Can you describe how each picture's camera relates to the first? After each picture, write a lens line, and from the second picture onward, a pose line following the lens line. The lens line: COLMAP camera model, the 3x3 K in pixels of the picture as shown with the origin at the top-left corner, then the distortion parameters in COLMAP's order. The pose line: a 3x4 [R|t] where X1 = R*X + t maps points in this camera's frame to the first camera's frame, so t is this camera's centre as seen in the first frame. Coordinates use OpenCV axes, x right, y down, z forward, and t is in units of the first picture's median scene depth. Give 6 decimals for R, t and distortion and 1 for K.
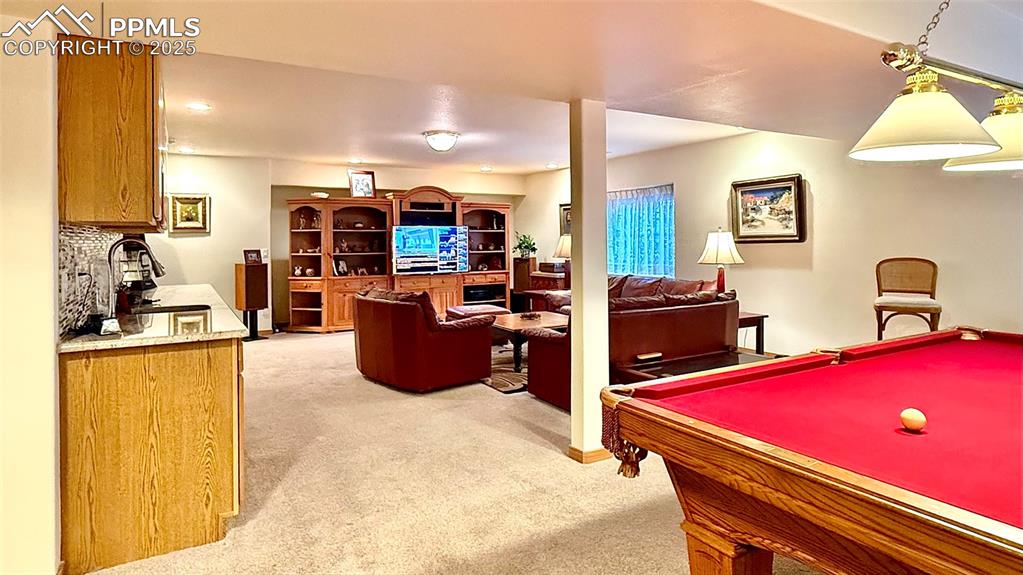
lens RADIAL K [[576.0, 0, 515.2], [0, 576.0, 242.5], [0, 0, 1]] dist [0.006111, 0.000733]
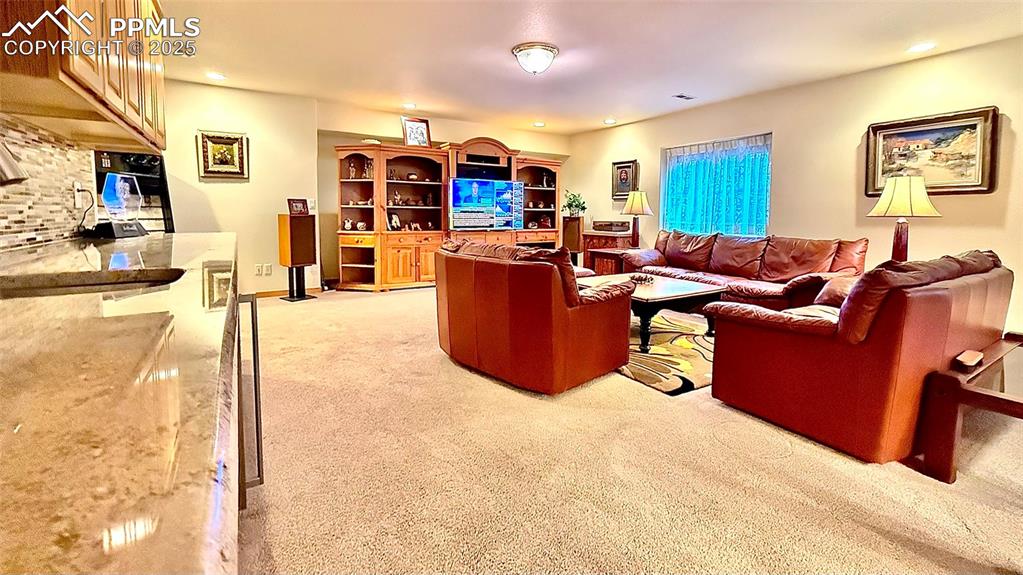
lens RADIAL K [[426.9, 0, 512.8], [0, 426.9, 244.8], [0, 0, 1]] dist [-0.002084, -0.000145]
pose [[0.999249, 0.013571, 0.036291, -0.138483], [-0.016115, 0.997363, 0.070759, 0.029205], [-0.035235, -0.071291, 0.996833, 0.308794]]
